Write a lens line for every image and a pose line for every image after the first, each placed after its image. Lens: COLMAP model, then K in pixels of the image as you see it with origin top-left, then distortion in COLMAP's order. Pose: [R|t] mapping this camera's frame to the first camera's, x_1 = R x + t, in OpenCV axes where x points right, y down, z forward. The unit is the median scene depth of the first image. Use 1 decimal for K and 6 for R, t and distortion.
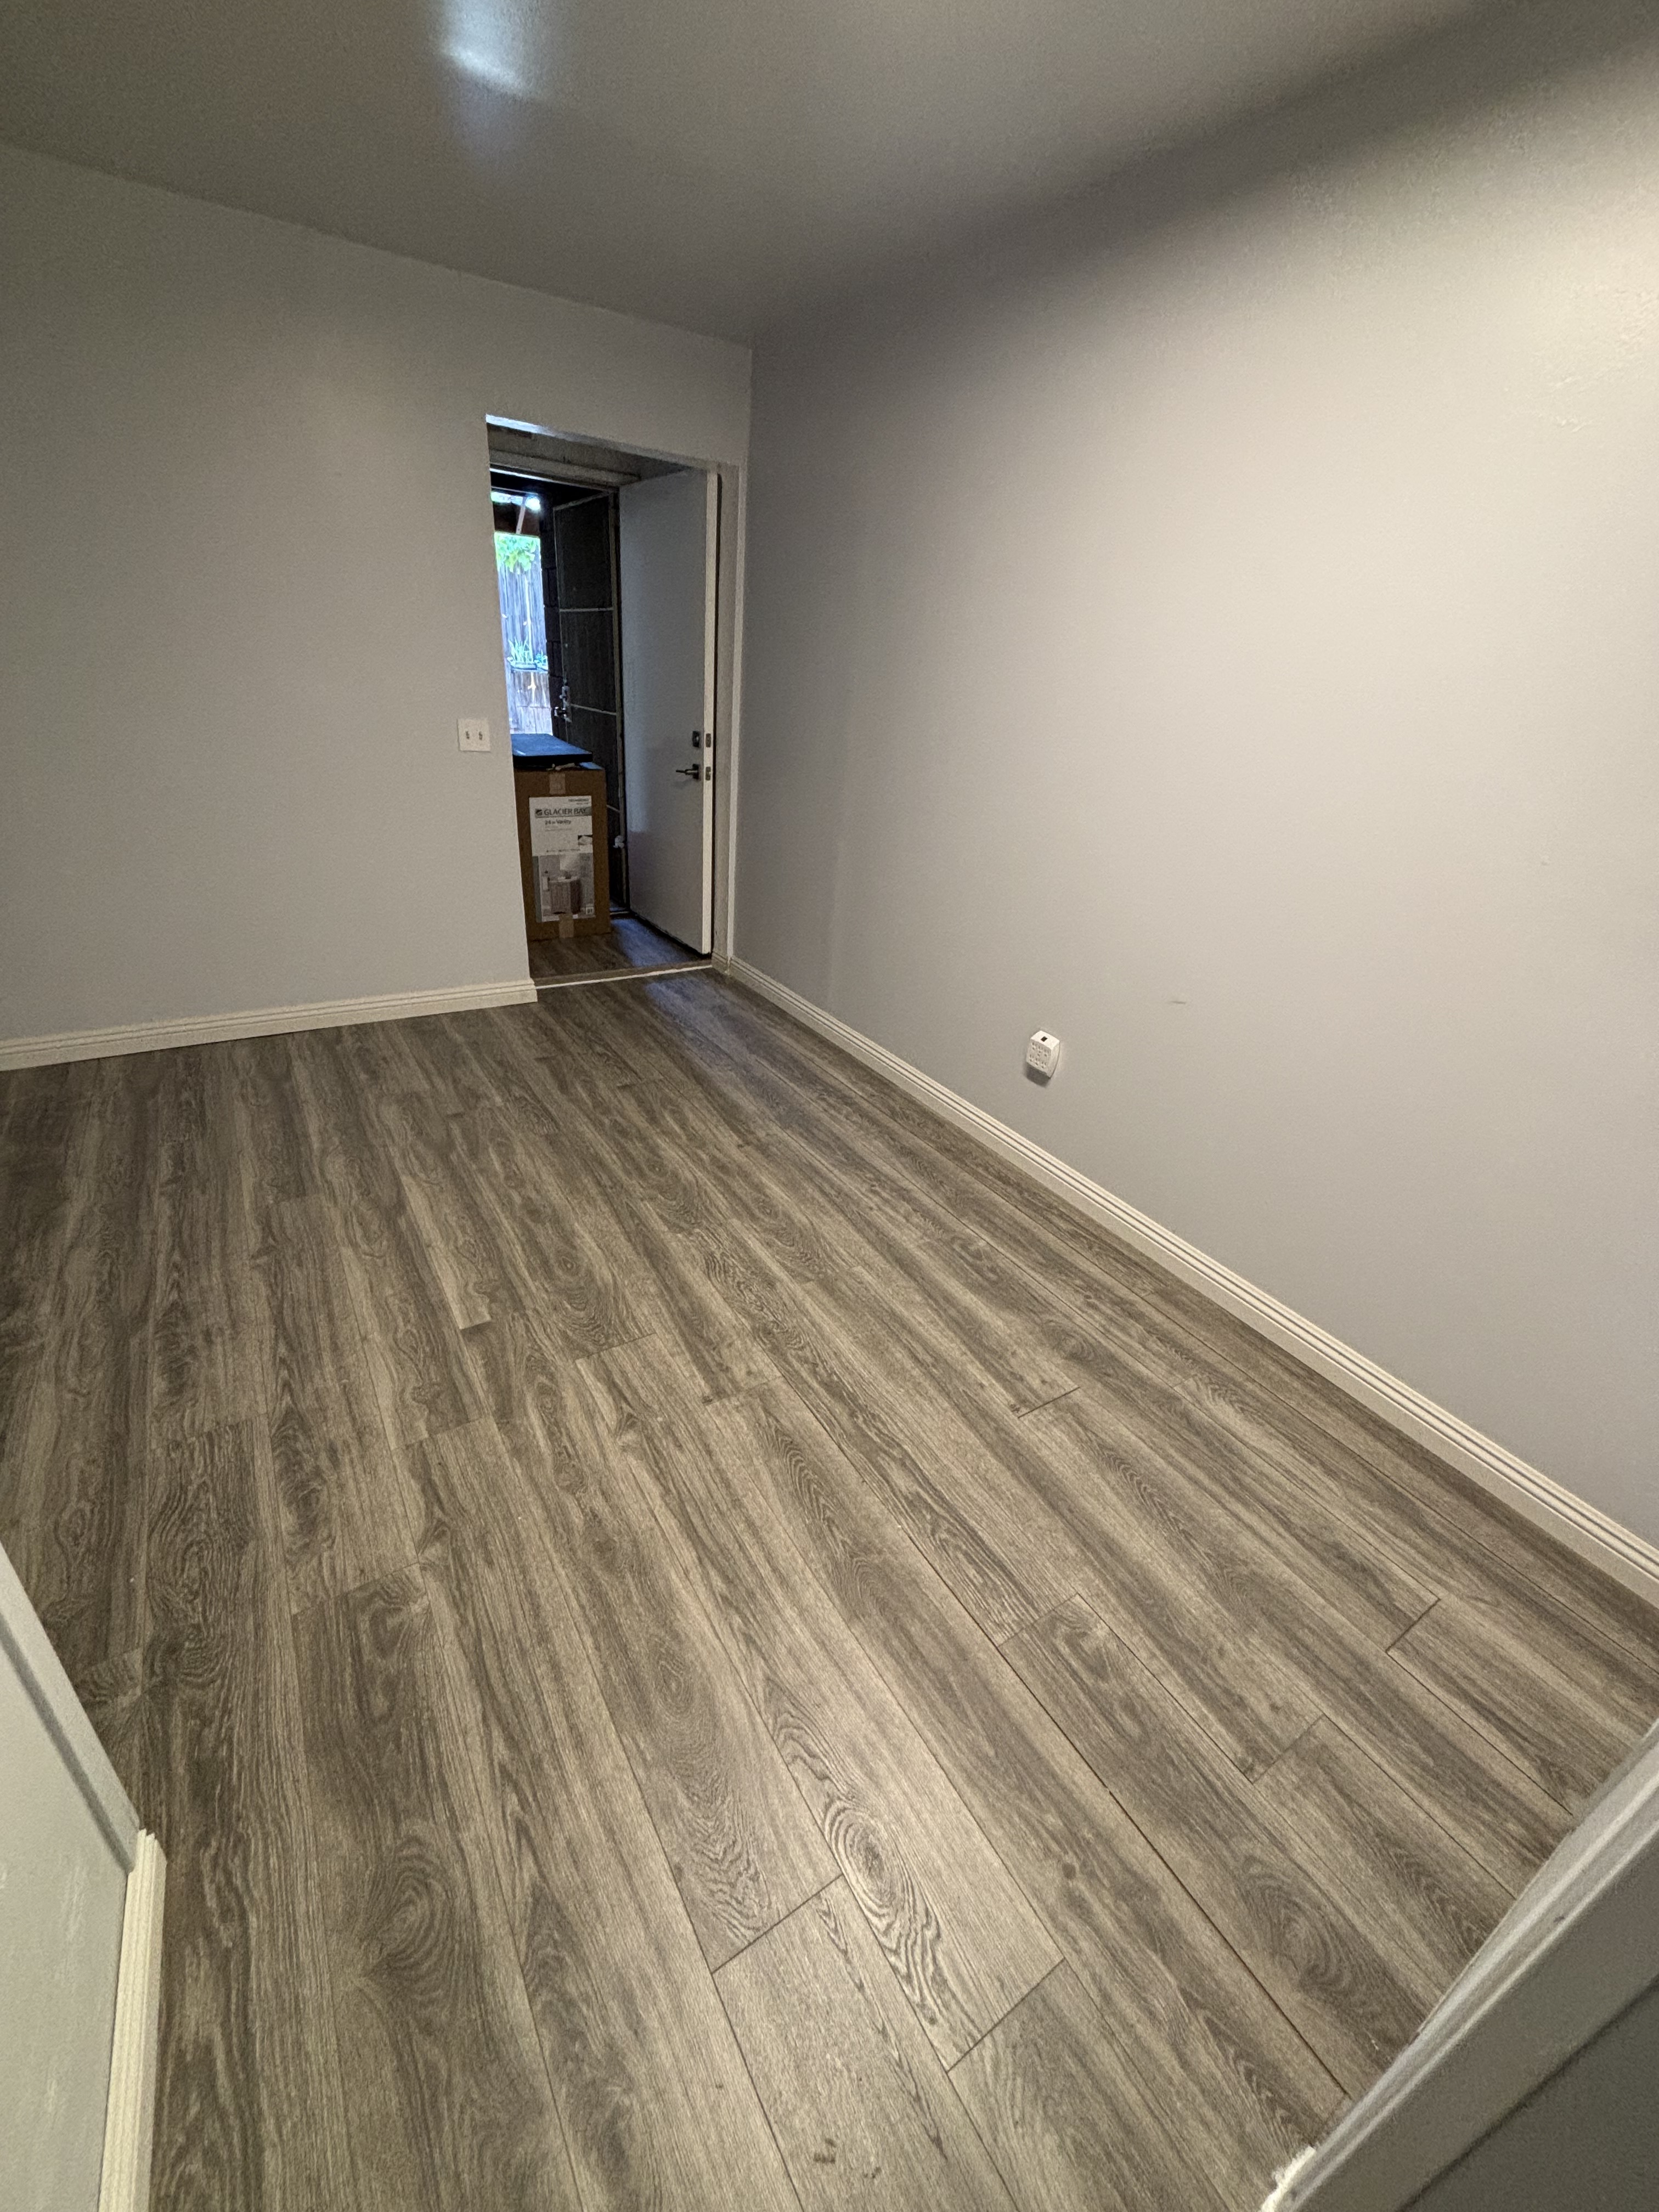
lens RADIAL K [[895.8, 0, 830.9], [0, 895.8, 1109.5], [0, 0, 1]] dist [-0.006027, -0.000936]
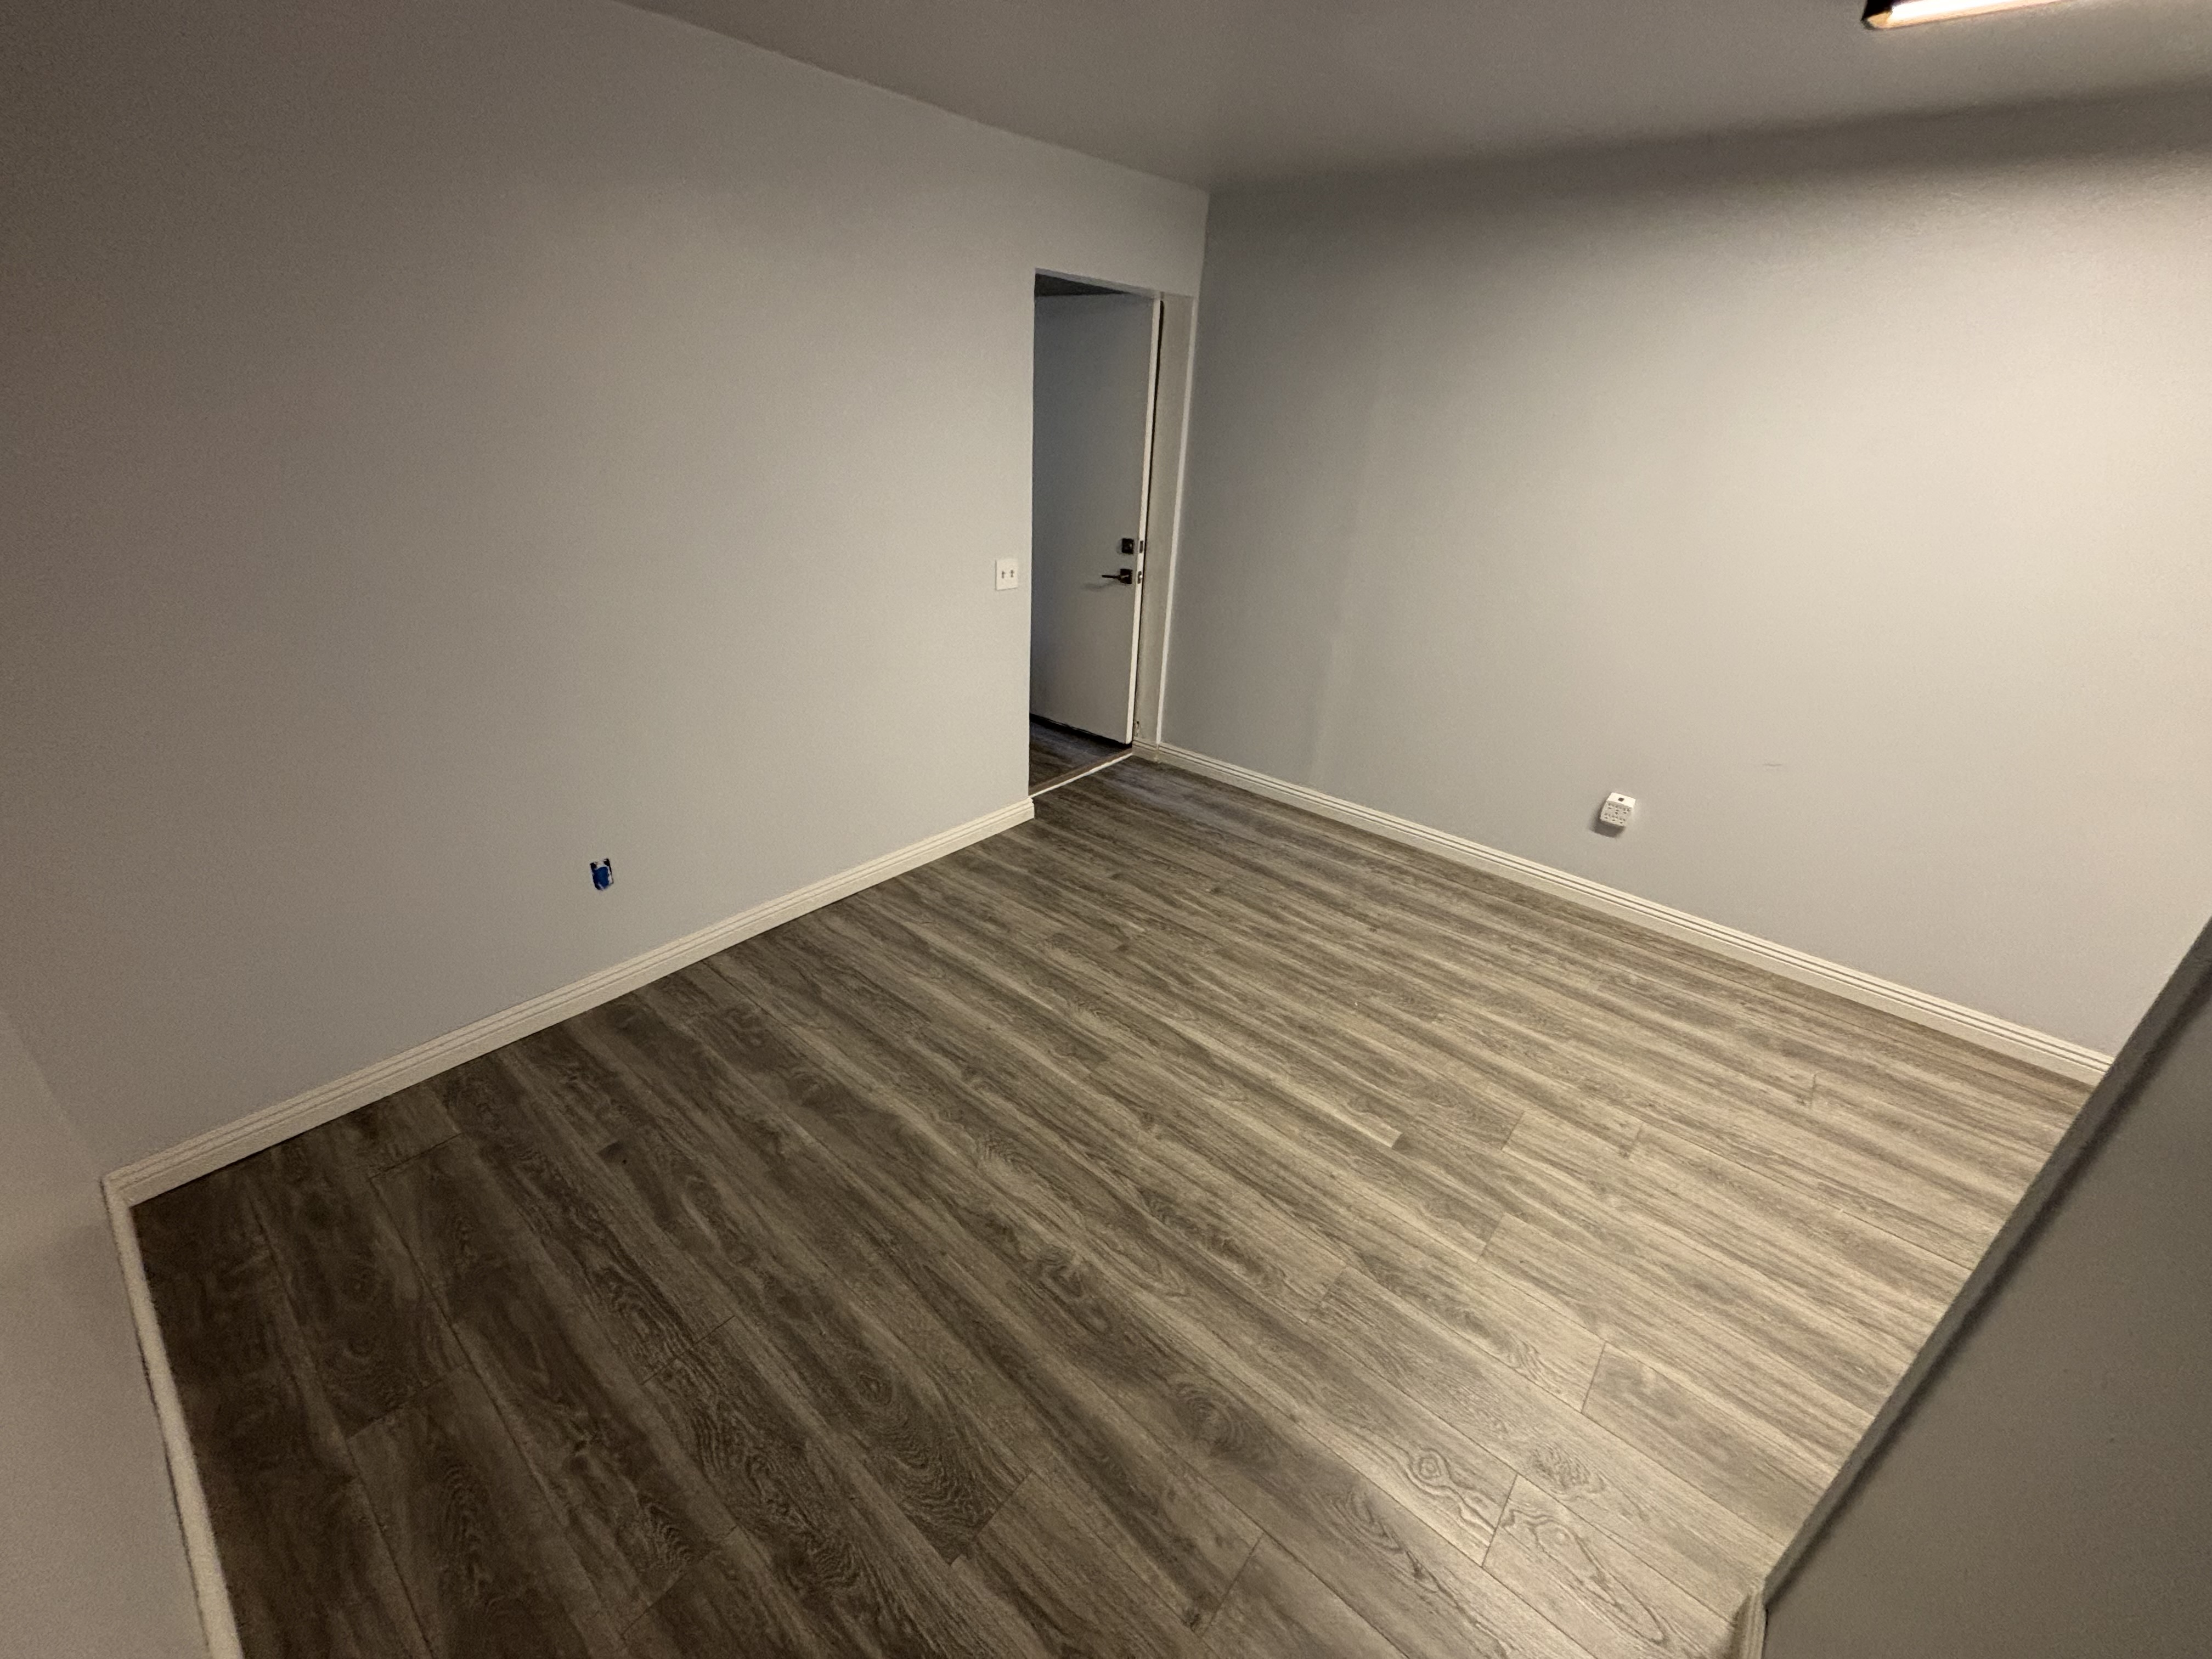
lens RADIAL K [[895.8, 0, 1093.0], [0, 895.8, 829.0], [0, 0, 1]] dist [-0.006027, -0.000936]
pose [[0.958365, -0.155074, 0.239768, -0.876606], [0.153552, 0.987821, 0.025133, -0.211419], [-0.240746, 0.012730, 0.970505, -0.008589]]
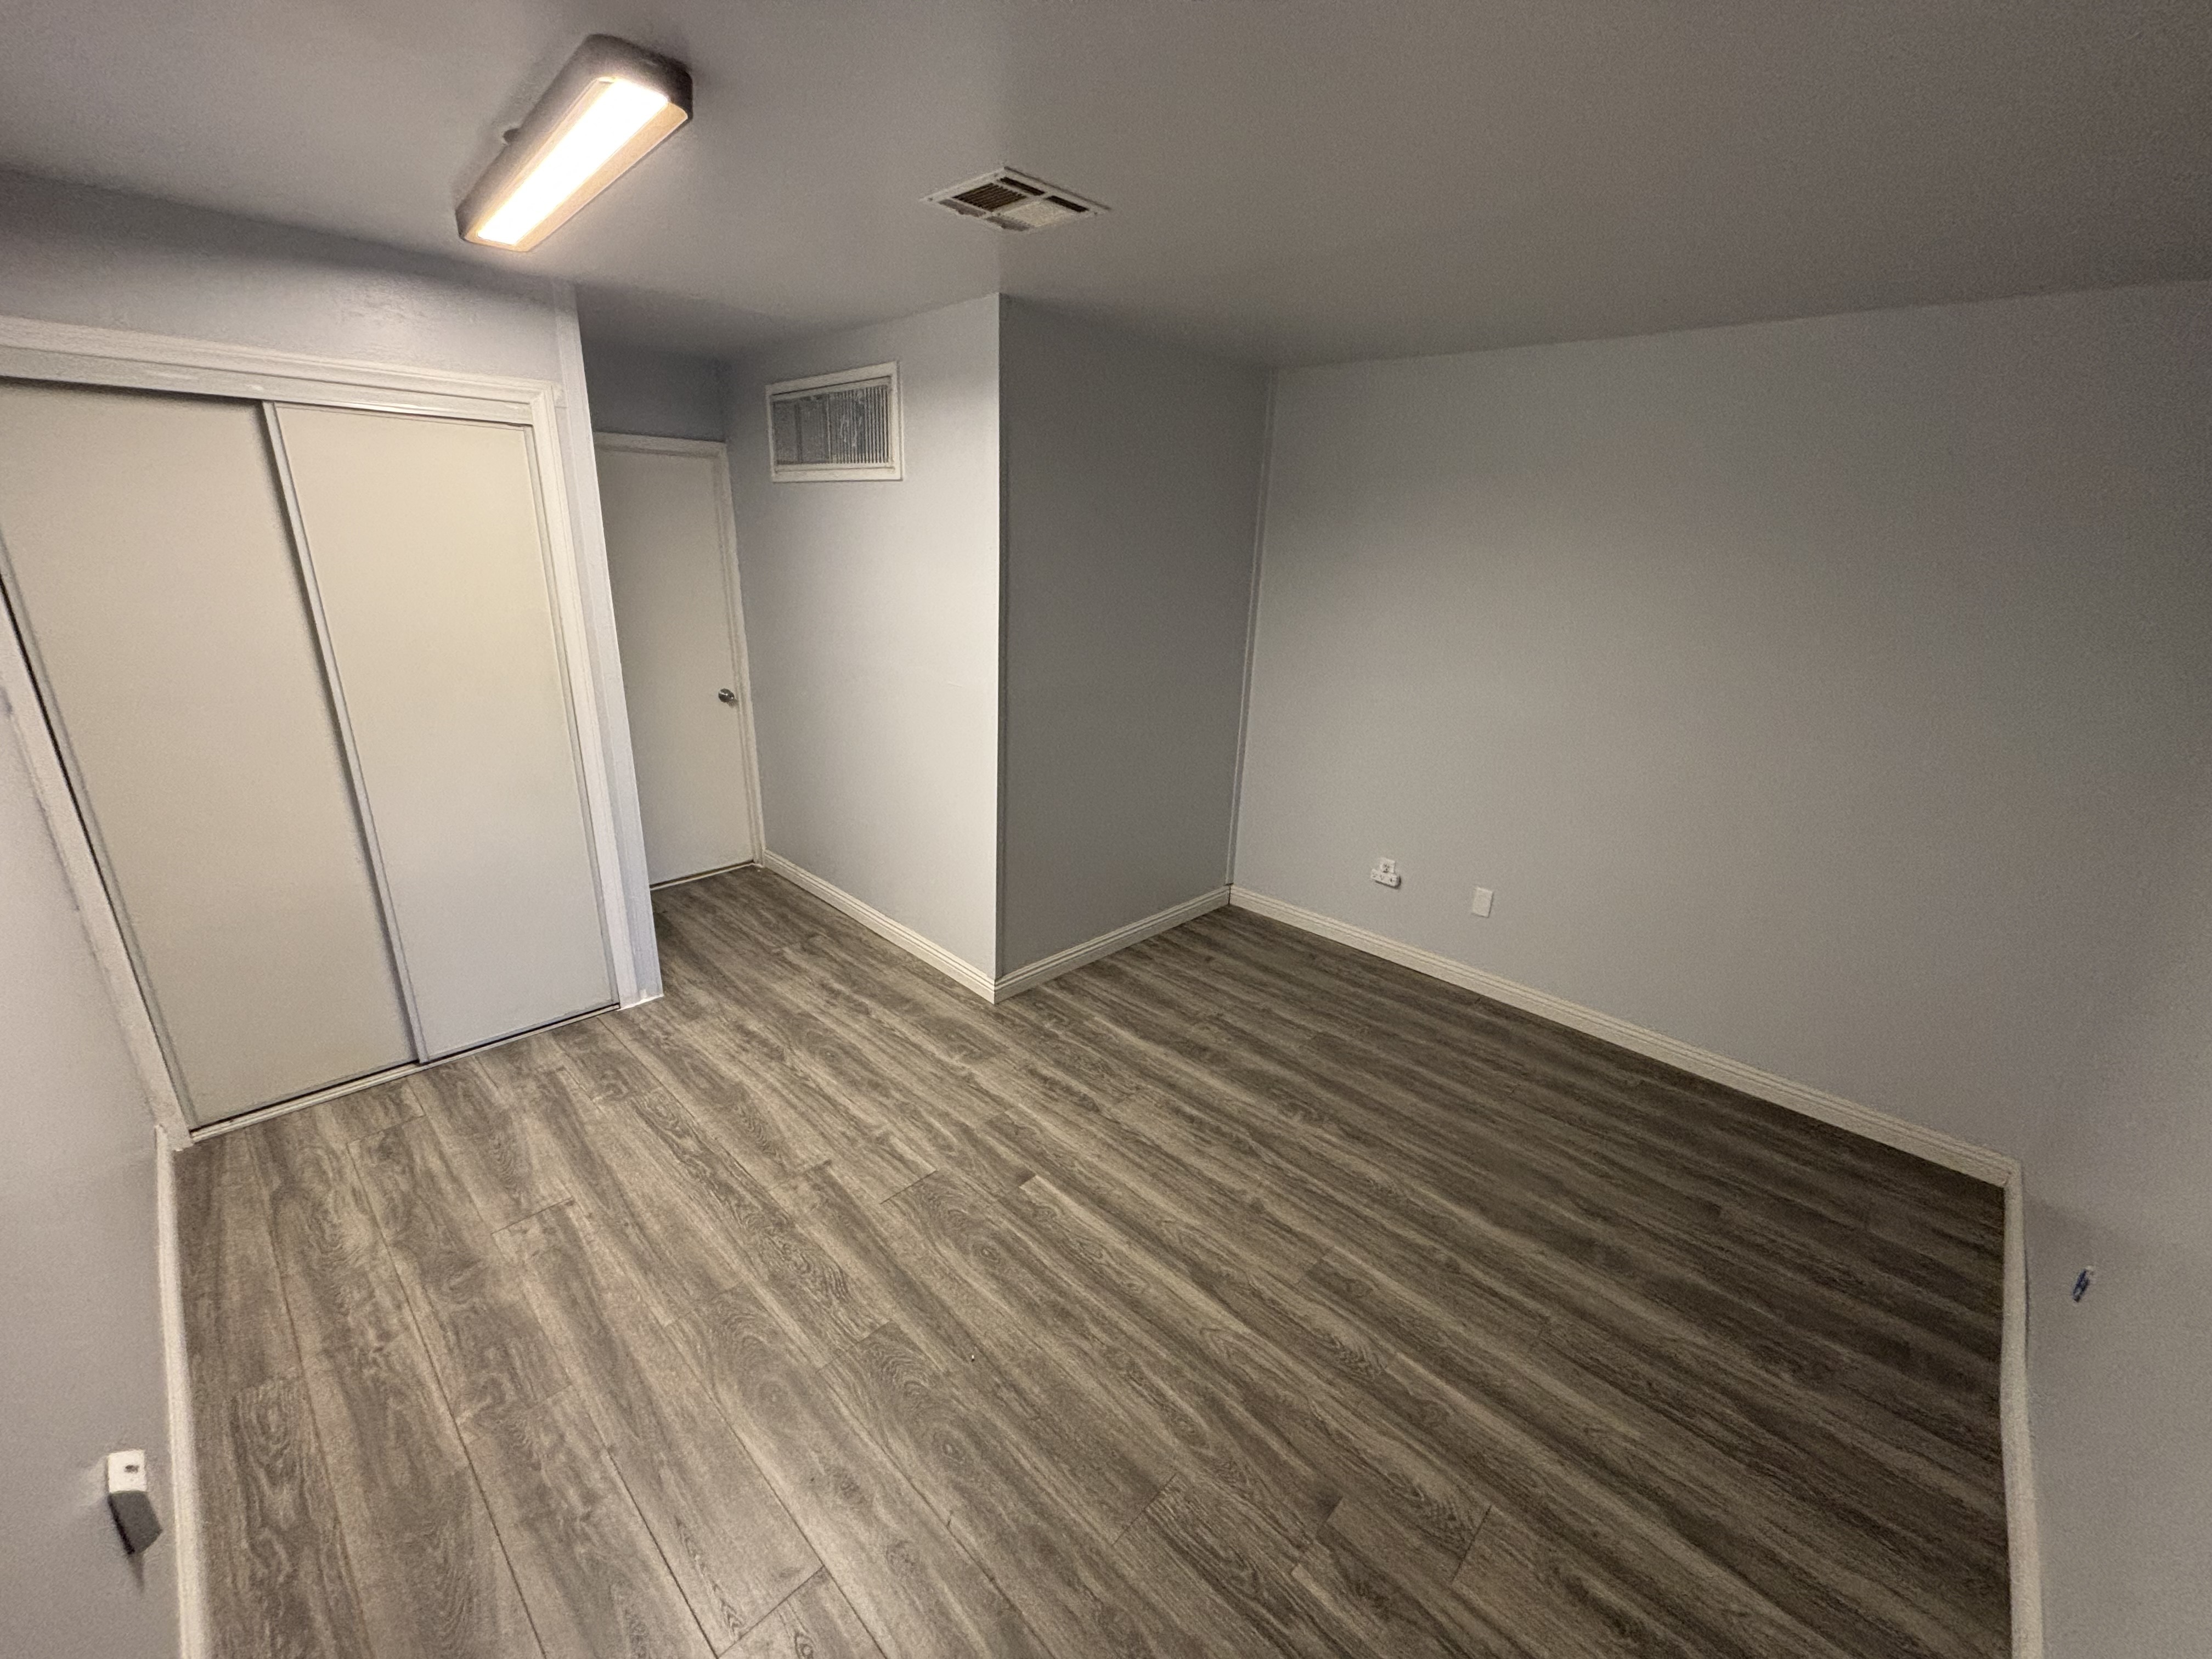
lens RADIAL K [[895.8, 0, 1107.2], [0, 895.8, 832.0], [0, 0, 1]] dist [-0.006027, -0.000936]
pose [[-0.963738, -0.026965, -0.265485, -0.144138], [-0.205899, 0.708005, 0.675526, -0.866891], [0.169749, 0.705693, -0.687883, 1.378254]]
